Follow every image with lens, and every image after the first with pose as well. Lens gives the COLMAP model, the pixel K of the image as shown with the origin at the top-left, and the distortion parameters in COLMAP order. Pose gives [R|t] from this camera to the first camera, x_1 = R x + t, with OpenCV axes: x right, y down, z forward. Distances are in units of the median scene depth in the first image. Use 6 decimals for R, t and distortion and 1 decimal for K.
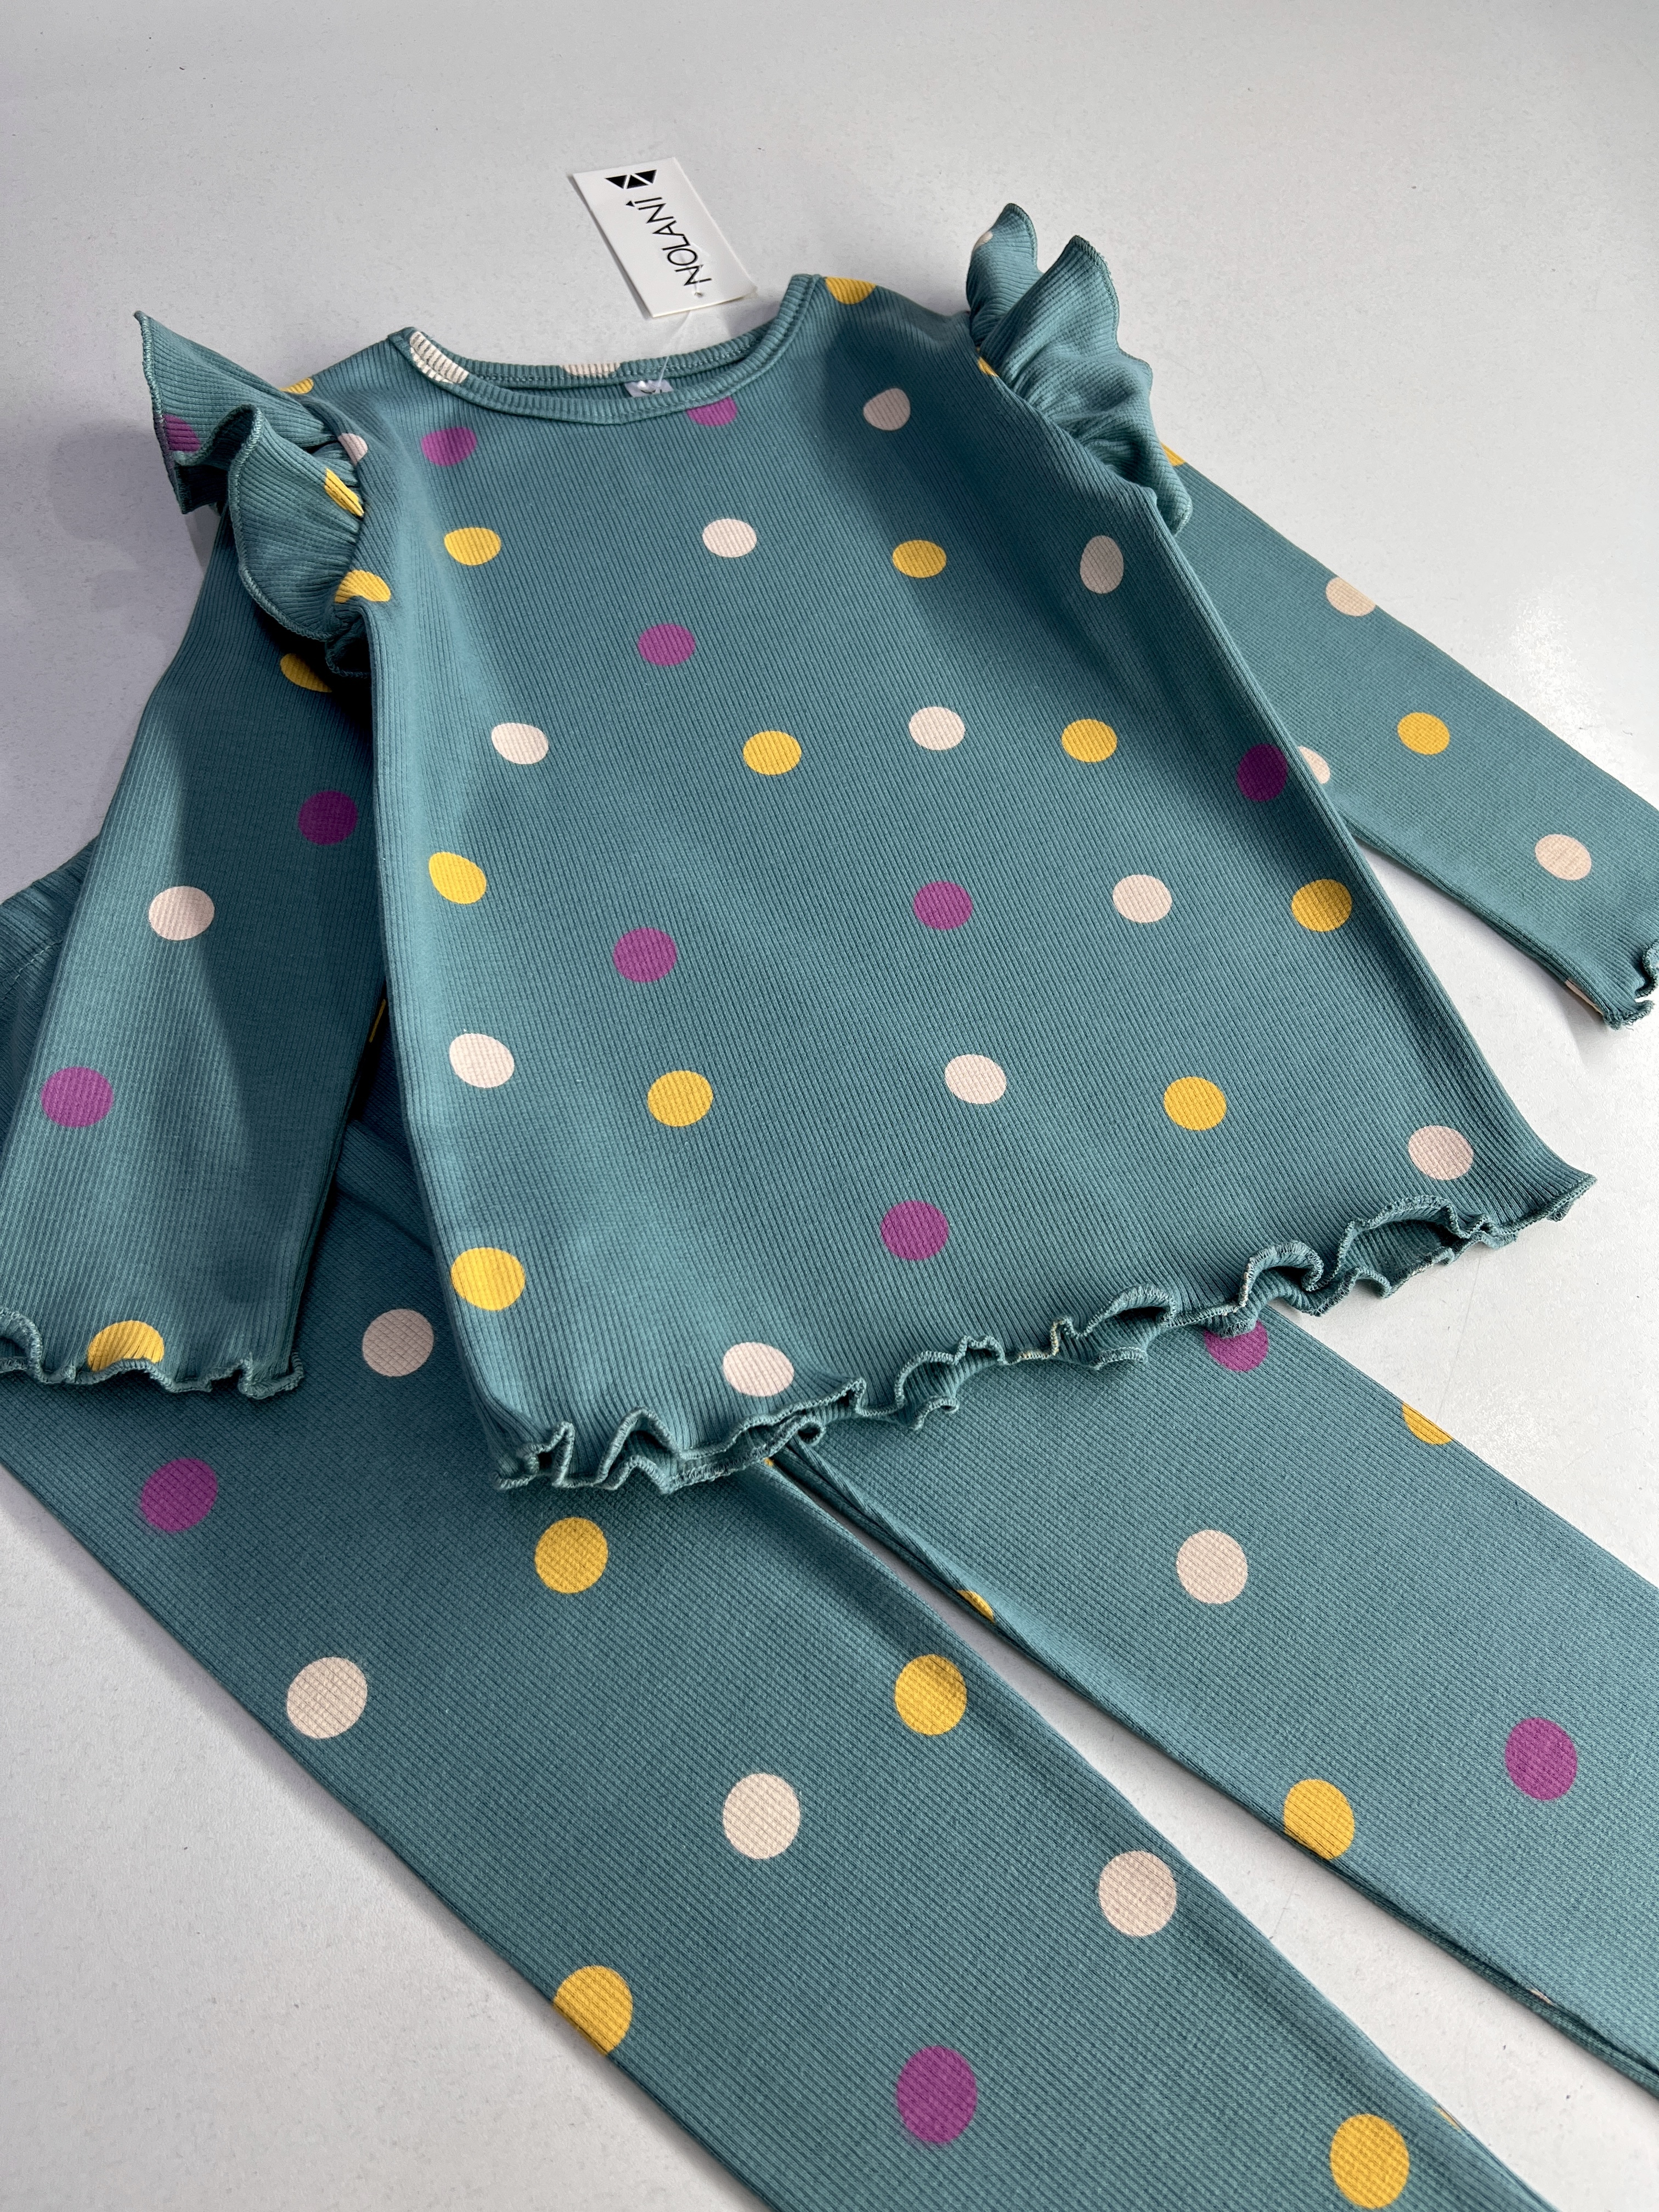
lens RADIAL K [[1716.8, 0, 829.5], [0, 1716.8, 1106.0], [0, 0, 1]] dist [0.061246, -0.117576]
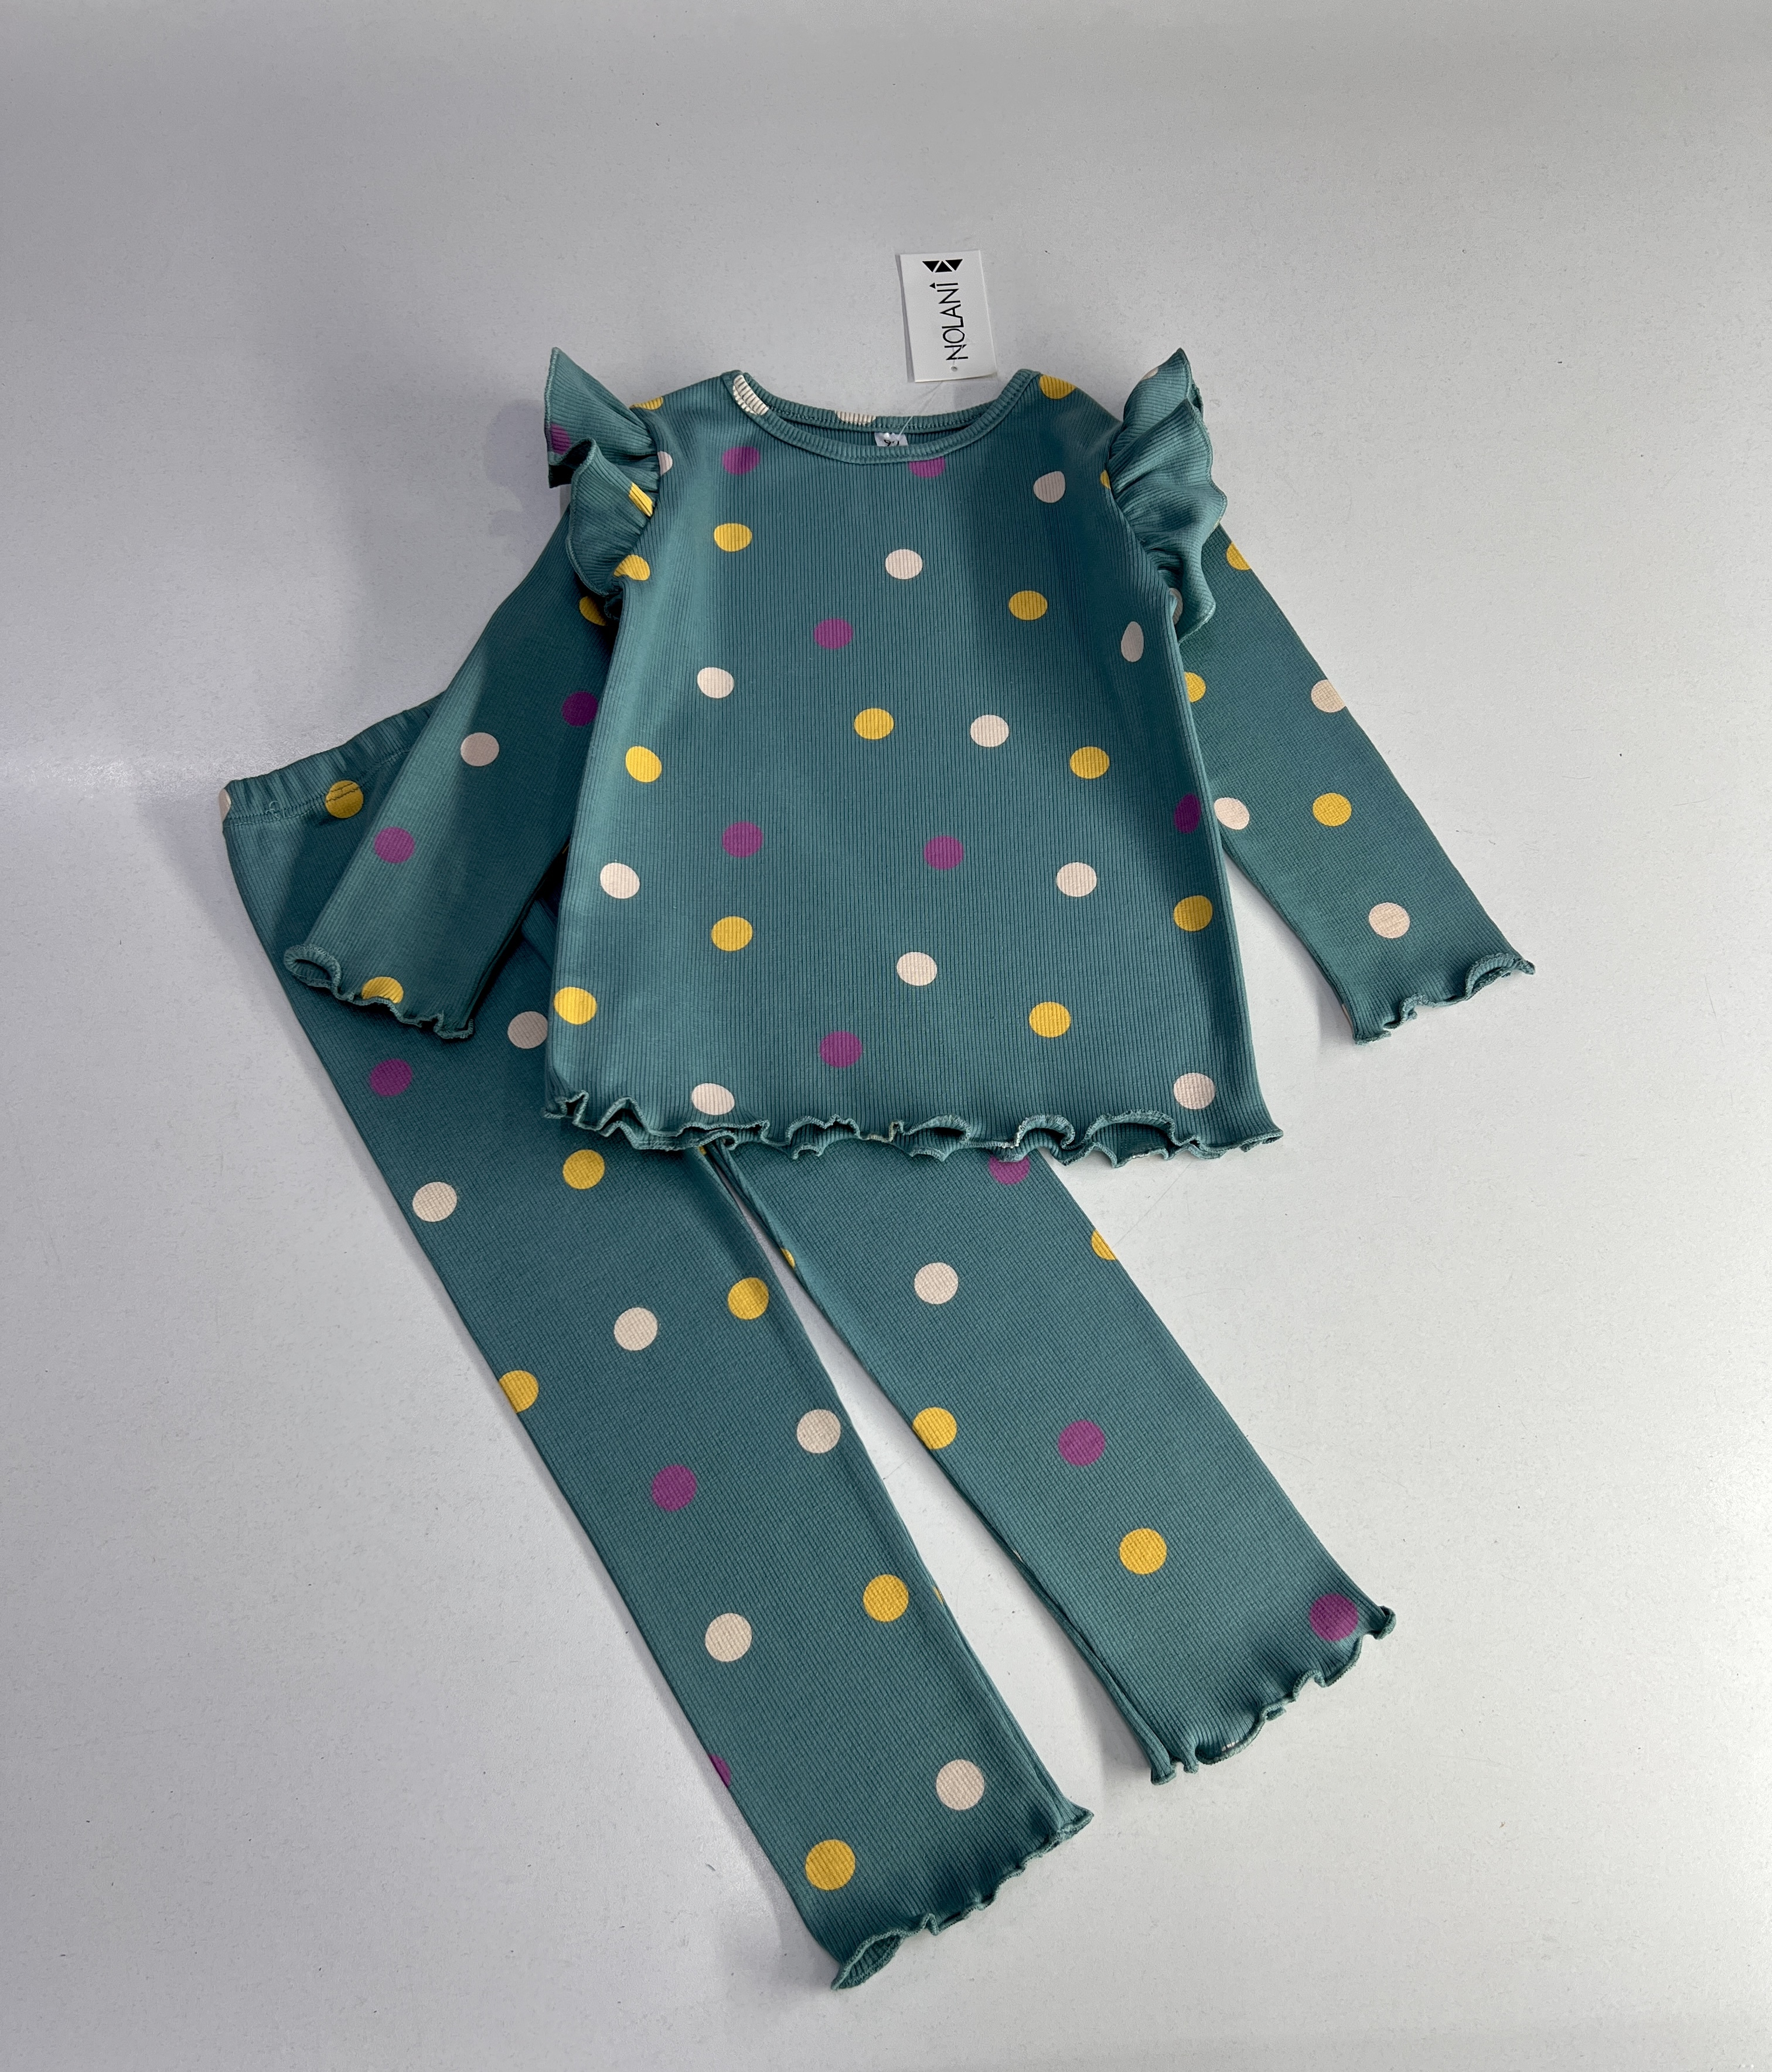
lens RADIAL K [[1795.0, 0, 885.8], [0, 1795.0, 1144.9], [0, 0, 1]] dist [0.149289, -0.372049]
pose [[0.941550, 0.269013, -0.202768, 0.454314], [-0.244920, 0.959922, 0.136251, -0.081238], [0.231295, -0.078625, 0.969701, -0.638409]]
